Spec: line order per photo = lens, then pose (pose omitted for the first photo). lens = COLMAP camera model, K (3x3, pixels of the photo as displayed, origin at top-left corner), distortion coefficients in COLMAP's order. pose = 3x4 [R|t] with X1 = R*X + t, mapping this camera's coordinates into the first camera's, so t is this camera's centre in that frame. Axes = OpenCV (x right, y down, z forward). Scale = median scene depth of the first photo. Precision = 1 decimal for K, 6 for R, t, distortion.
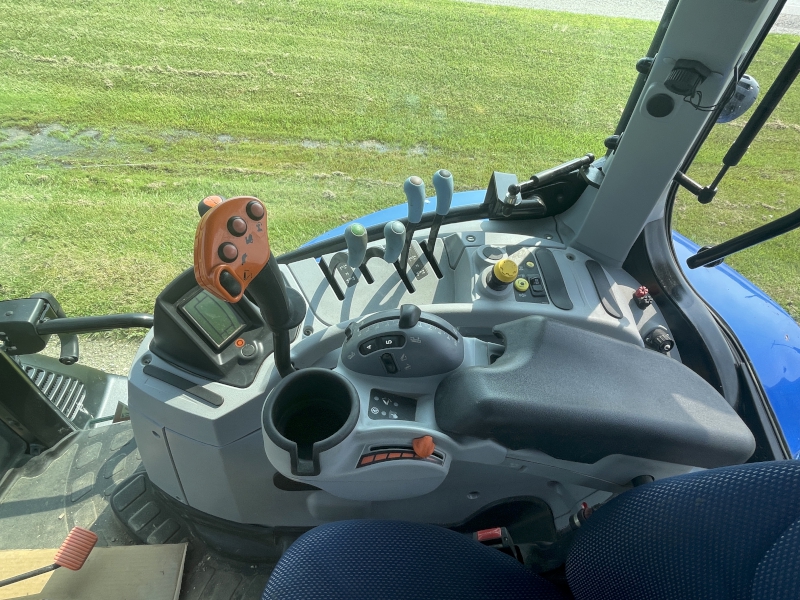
lens RADIAL K [[446.5, 0, 392.2], [0, 446.5, 300.1], [0, 0, 1]] dist [-0.003839, -0.001238]
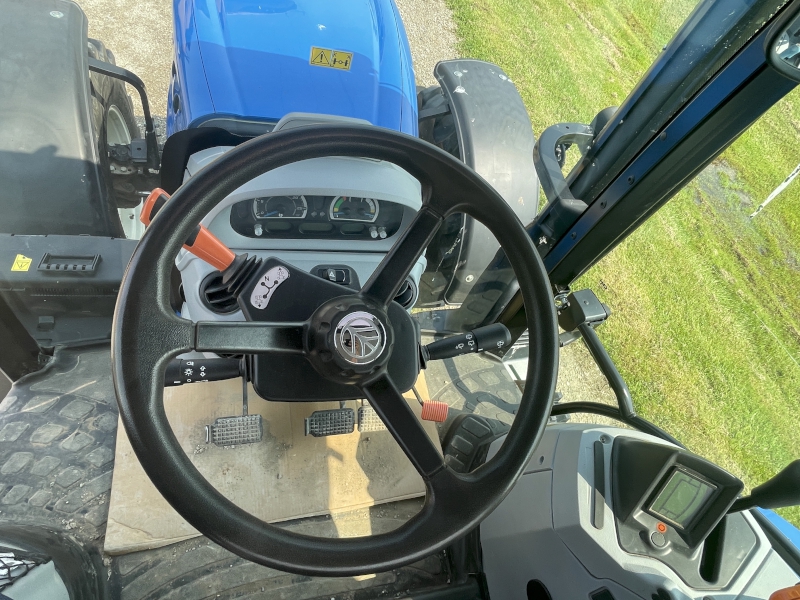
lens RADIAL K [[446.5, 0, 397.2], [0, 446.5, 297.0], [0, 0, 1]] dist [-0.003839, -0.001238]
pose [[0.144472, 0.800754, -0.581310, -0.179834], [-0.835021, 0.413863, 0.362570, 0.010683], [0.530912, 0.433025, 0.728438, -0.179058]]
